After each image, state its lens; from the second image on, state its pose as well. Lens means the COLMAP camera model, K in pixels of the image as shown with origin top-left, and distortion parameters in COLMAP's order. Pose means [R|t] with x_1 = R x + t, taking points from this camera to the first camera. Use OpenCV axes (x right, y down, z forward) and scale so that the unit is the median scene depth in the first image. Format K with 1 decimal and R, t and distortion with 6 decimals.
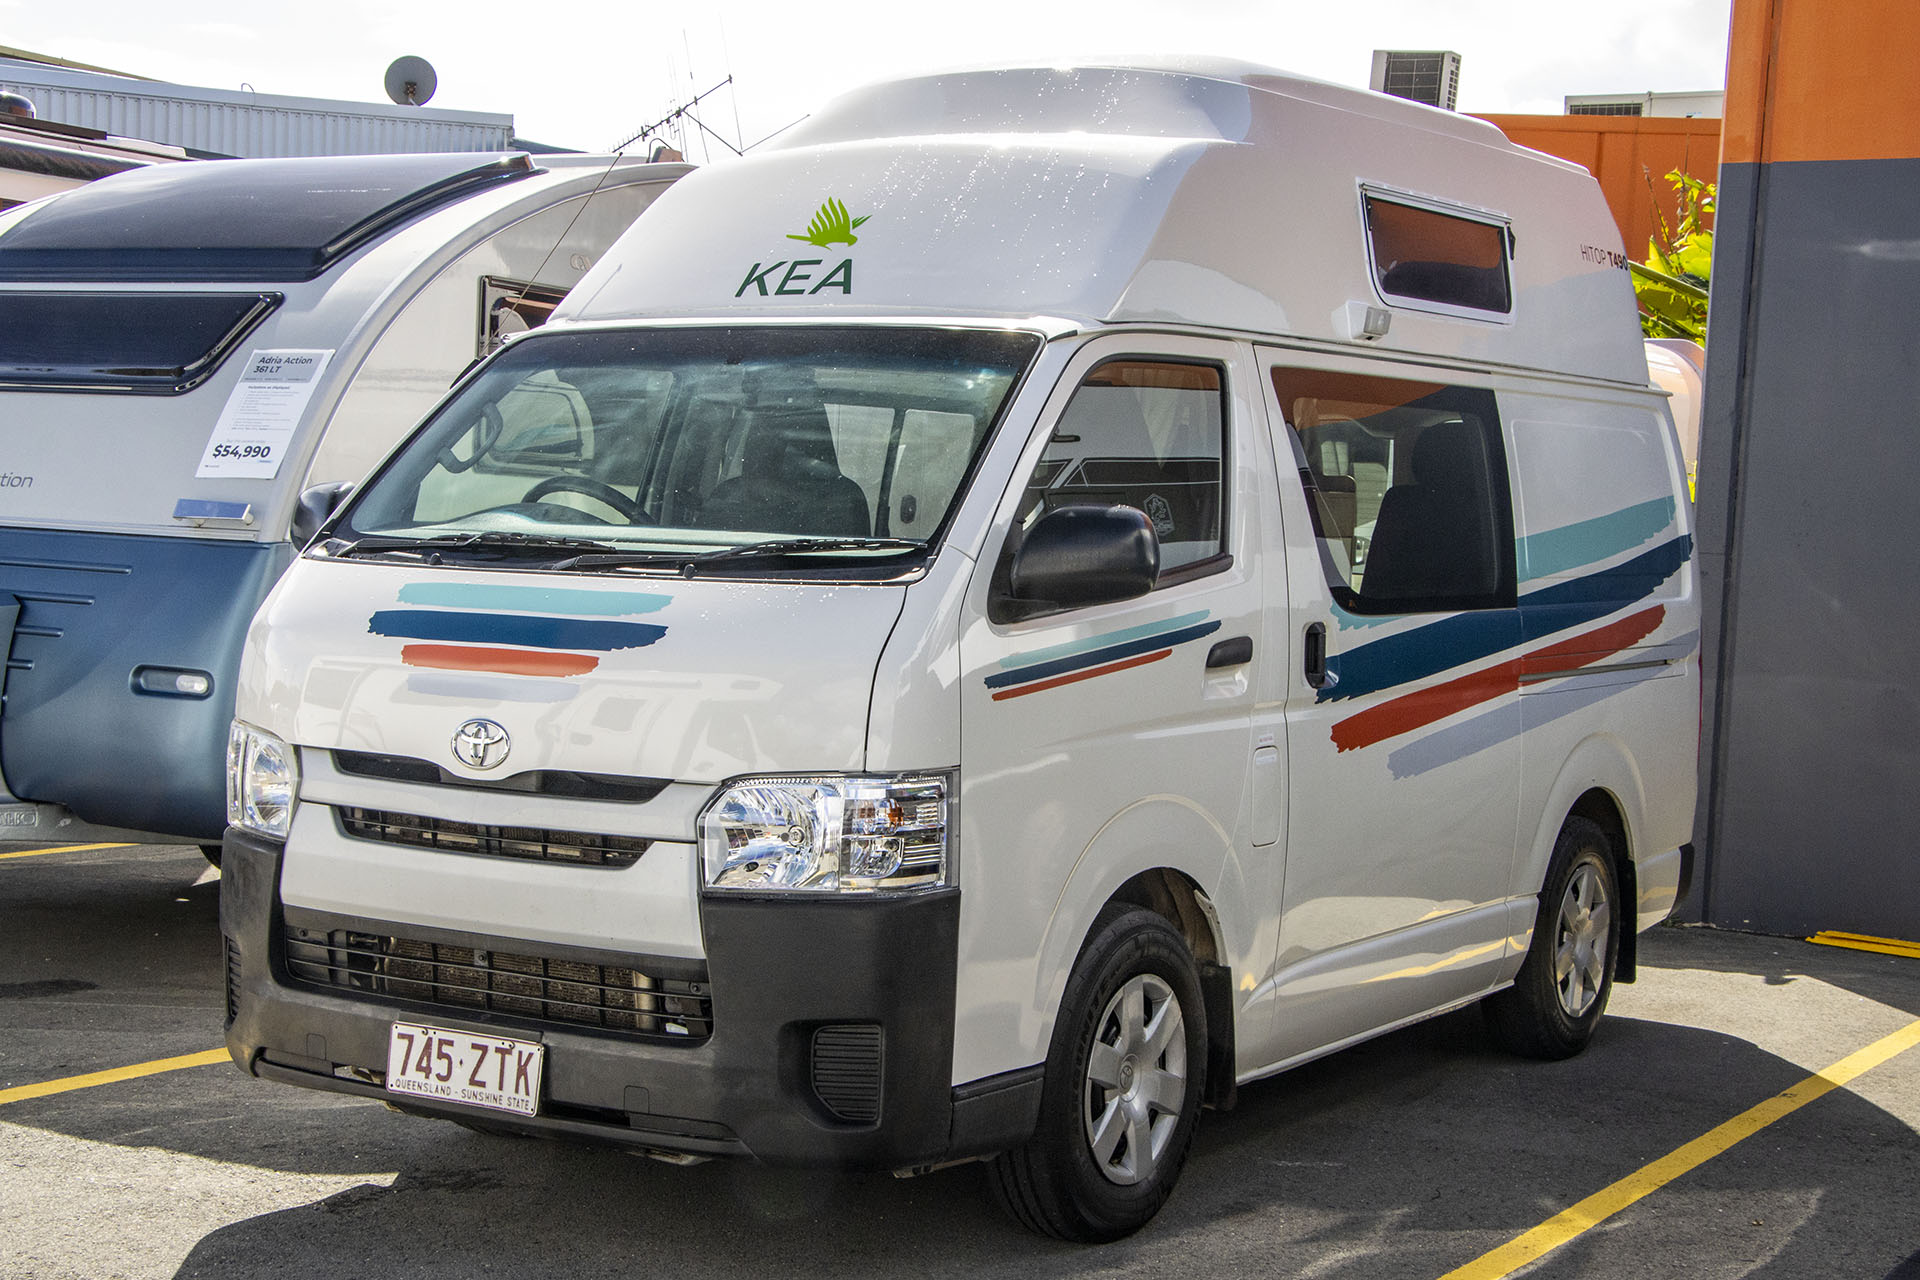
lens RADIAL K [[2838.5, 0, 963.5], [0, 2838.5, 682.2], [0, 0, 1]] dist [0.163085, 0.018589]
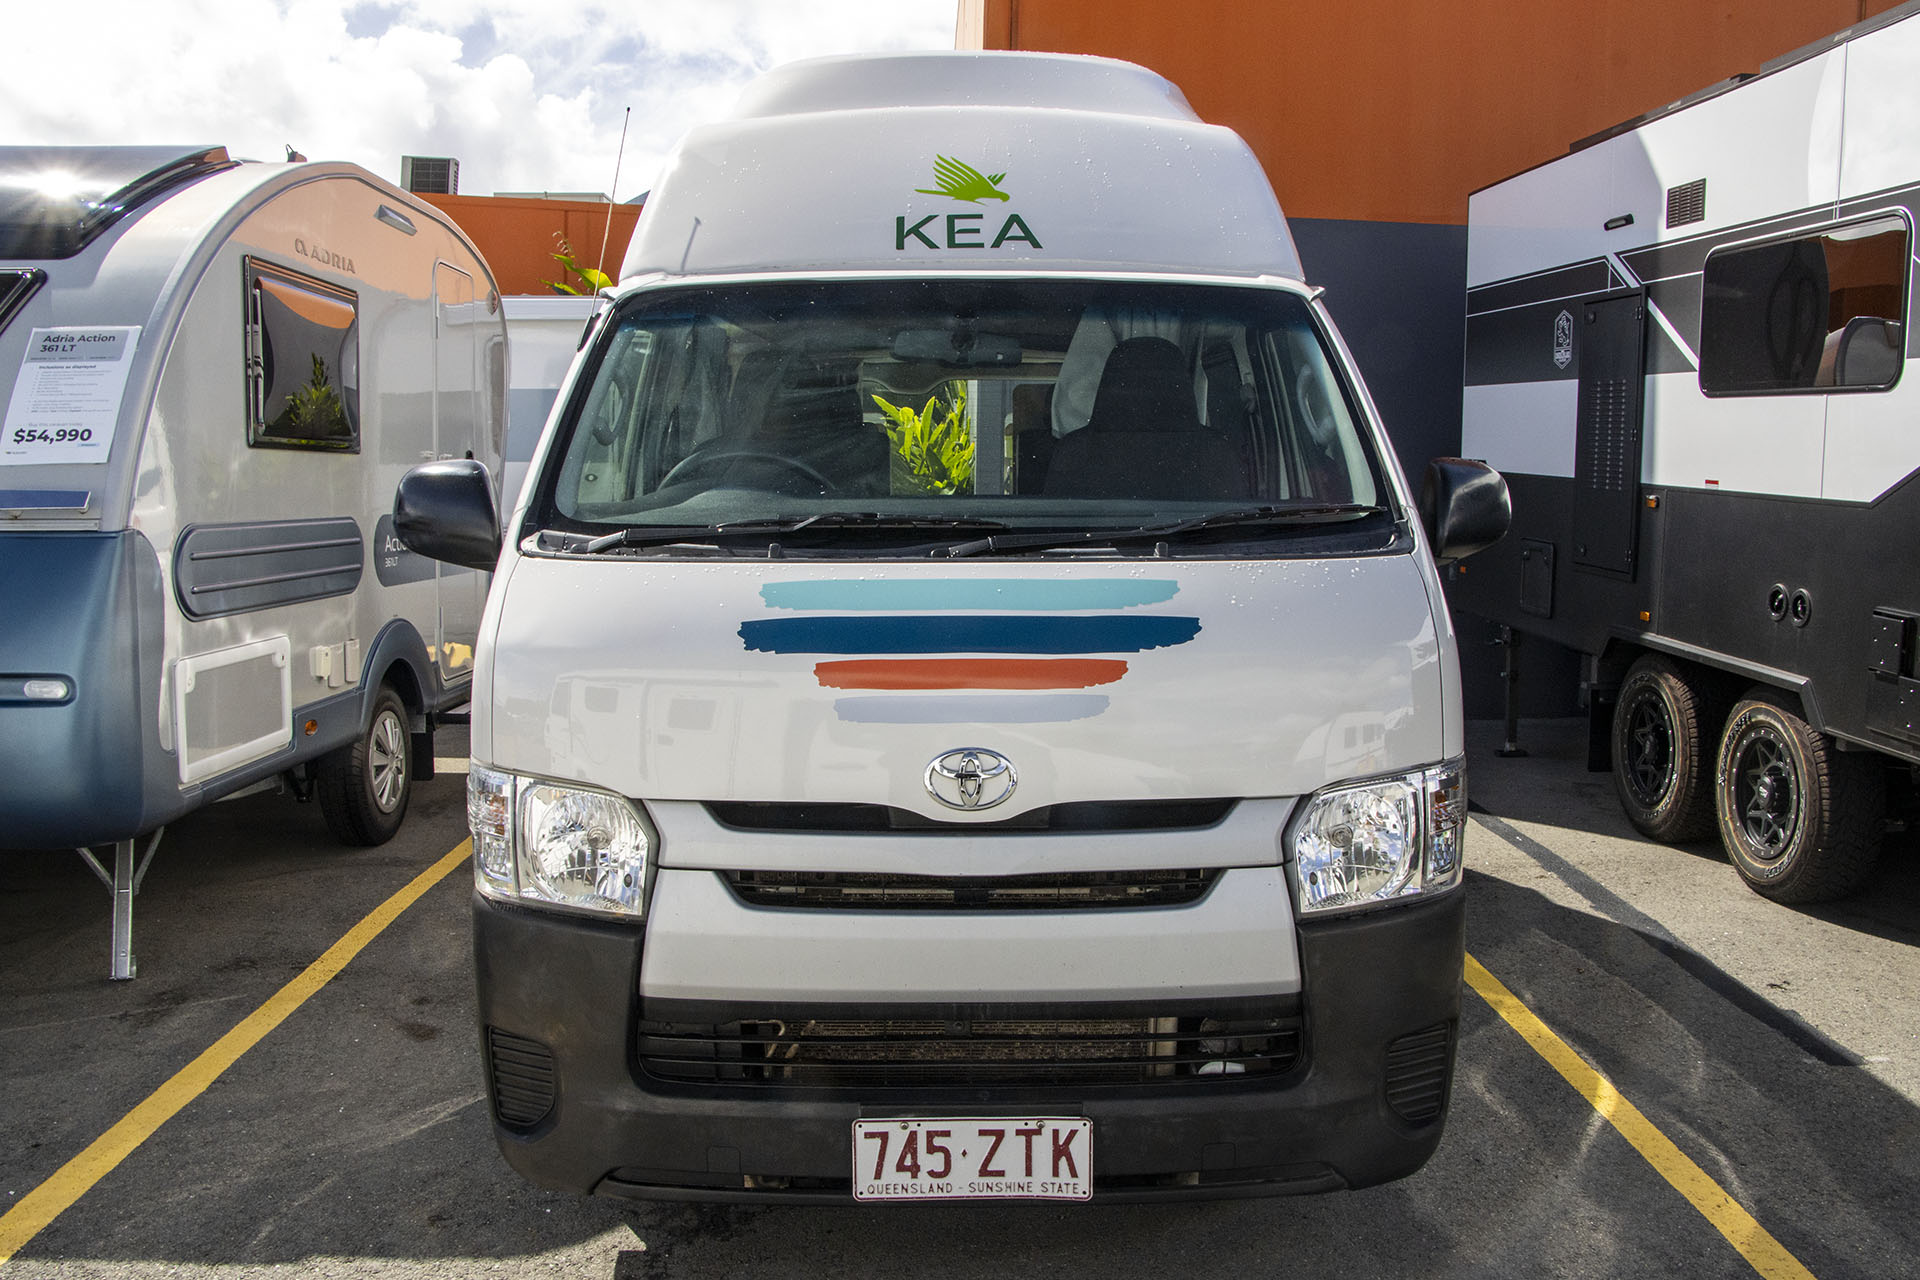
lens RADIAL K [[1603.7, 0, 960.0], [0, 1603.7, 640.0], [0, 0, 1]] dist [-0.159740, 0.107793]
pose [[0.839752, -0.095817, 0.534449, -0.406248], [0.060853, 0.994713, 0.082719, -0.054824], [-0.539549, -0.036941, 0.841143, 0.611588]]
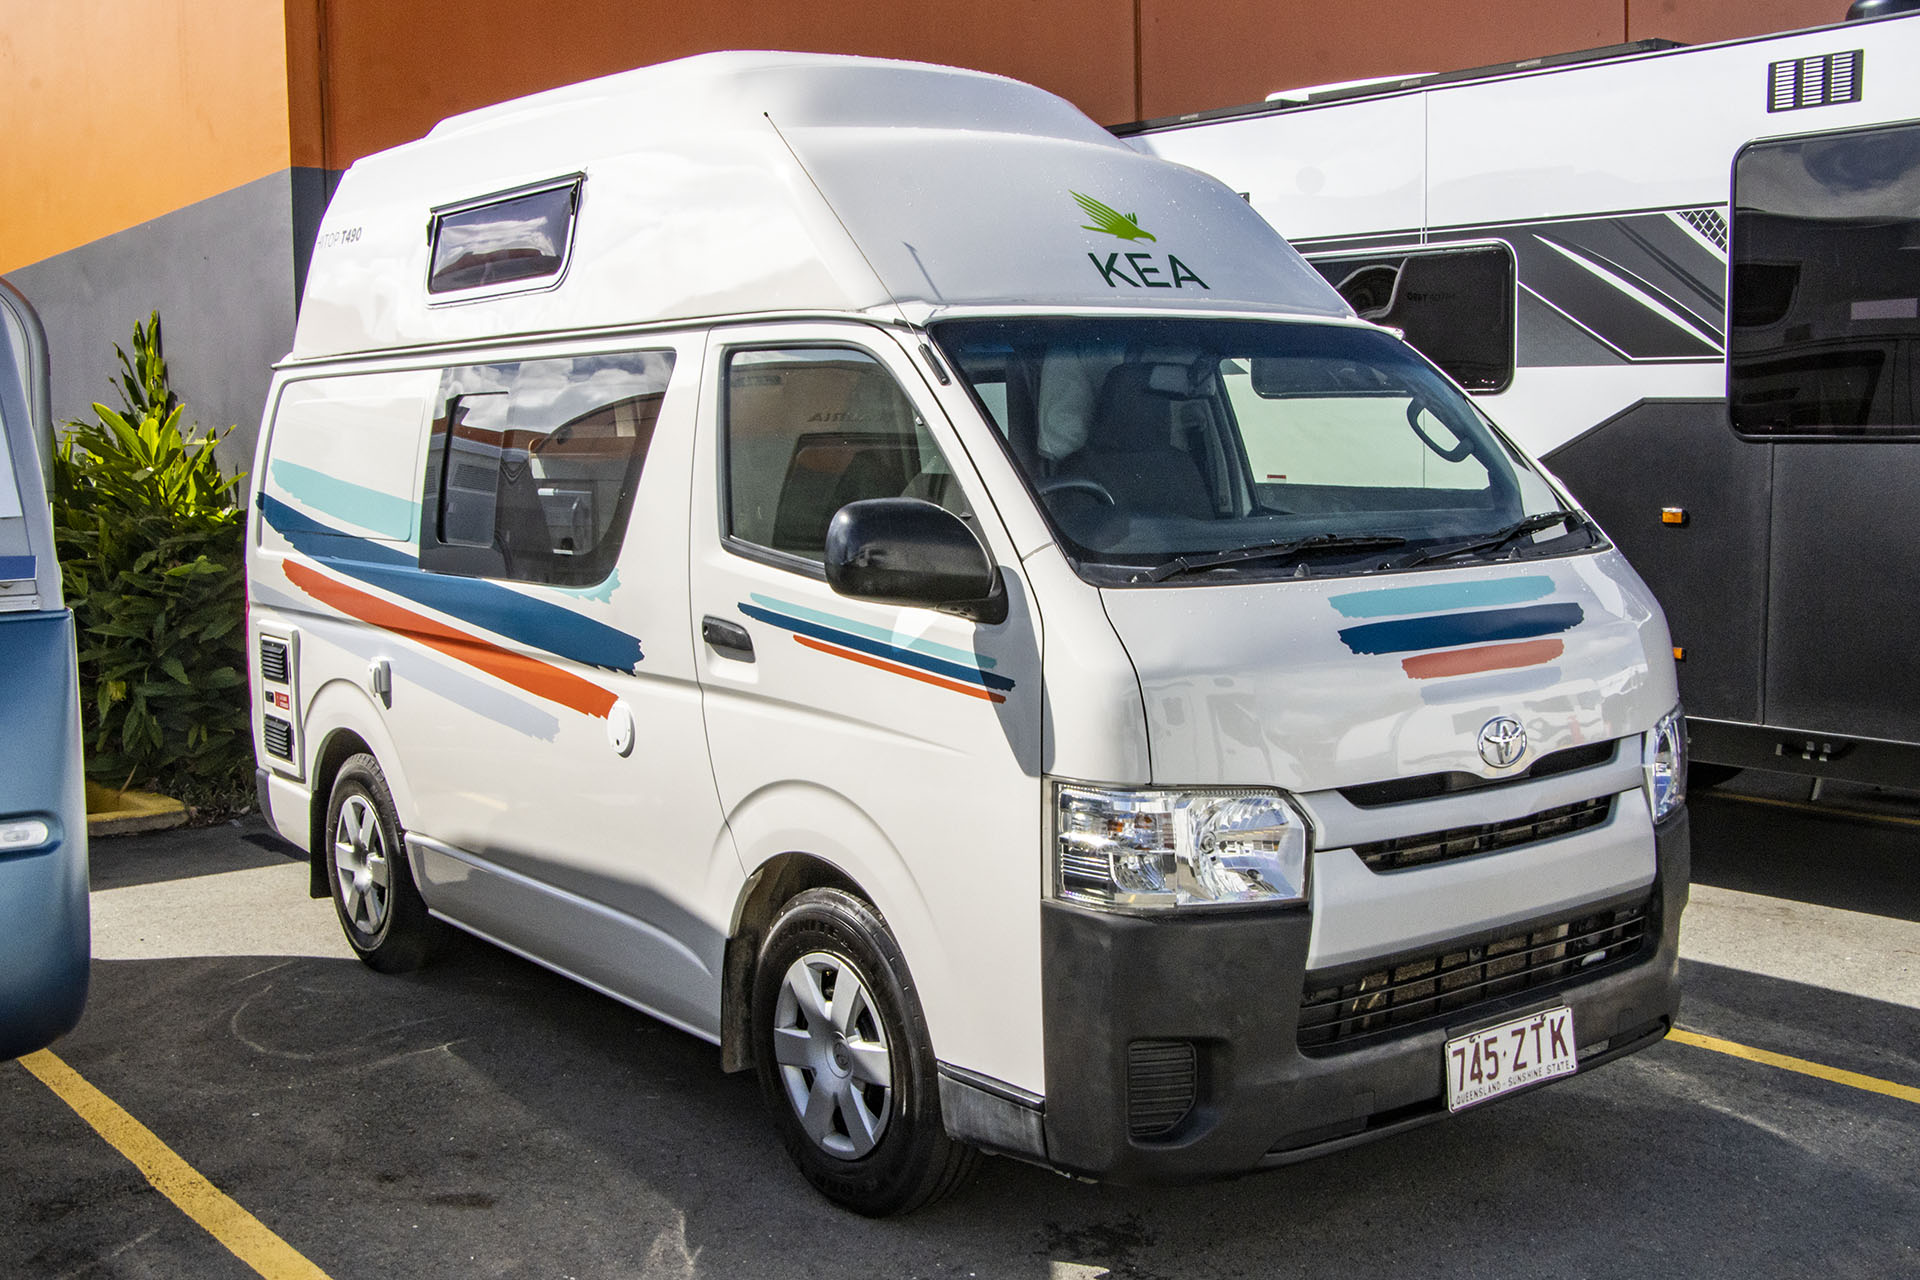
lens RADIAL K [[2051.0, 0, 960.0], [0, 2051.0, 640.0], [0, 0, 1]] dist [-0.035754, 0.000054]
pose [[0.355065, -0.133477, 0.925263, -0.889797], [0.090209, 0.990028, 0.108203, -0.108136], [-0.930479, 0.045048, 0.363565, 0.901821]]
